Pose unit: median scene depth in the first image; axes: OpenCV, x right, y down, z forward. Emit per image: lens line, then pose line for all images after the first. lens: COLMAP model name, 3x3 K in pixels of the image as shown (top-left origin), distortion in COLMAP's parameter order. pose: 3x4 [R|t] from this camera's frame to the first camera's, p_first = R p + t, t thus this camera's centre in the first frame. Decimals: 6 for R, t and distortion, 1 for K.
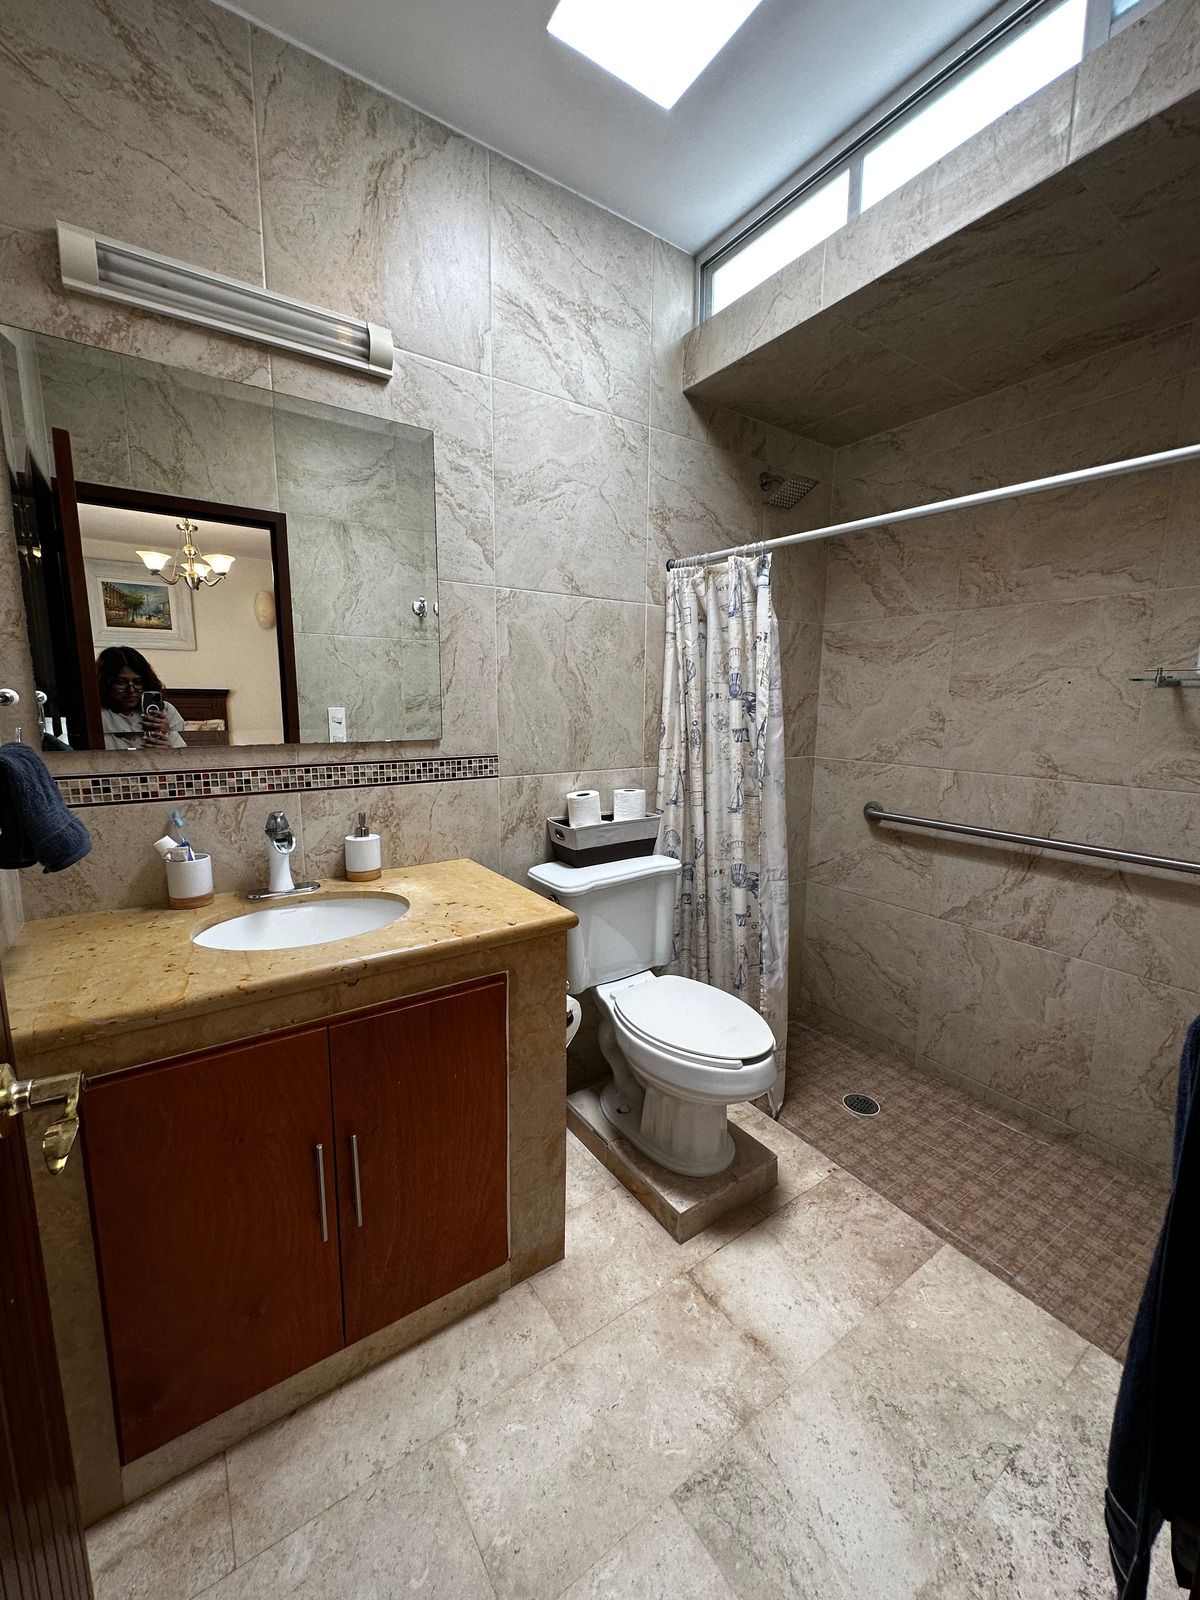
lens RADIAL K [[643.0, 0, 601.9], [0, 643.0, 797.9], [0, 0, 1]] dist [-0.000319, 0.000047]
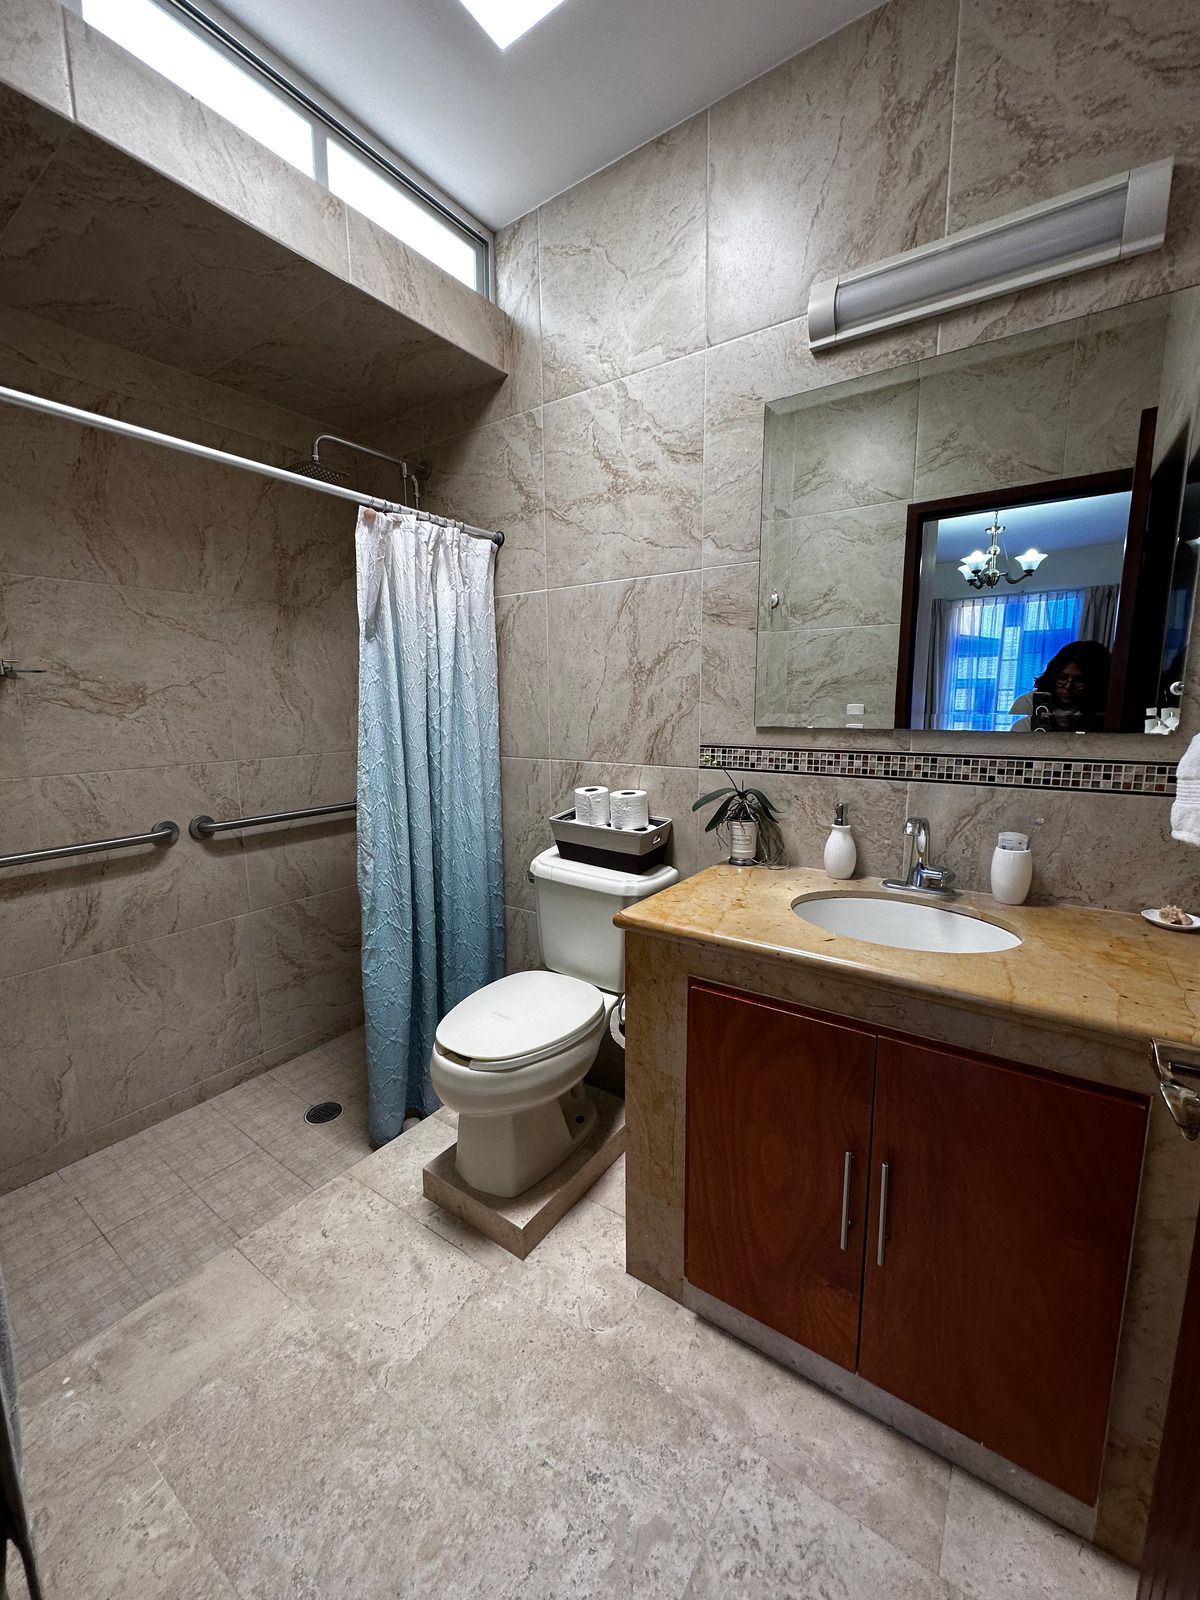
lens RADIAL K [[643.0, 0, 599.9], [0, 643.0, 797.2], [0, 0, 1]] dist [-0.000319, 0.000047]
pose [[-0.359490, -0.147531, 0.921413, -0.774363], [0.149797, 0.965494, 0.213032, -0.170061], [-0.921047, 0.214608, -0.324985, 1.132572]]
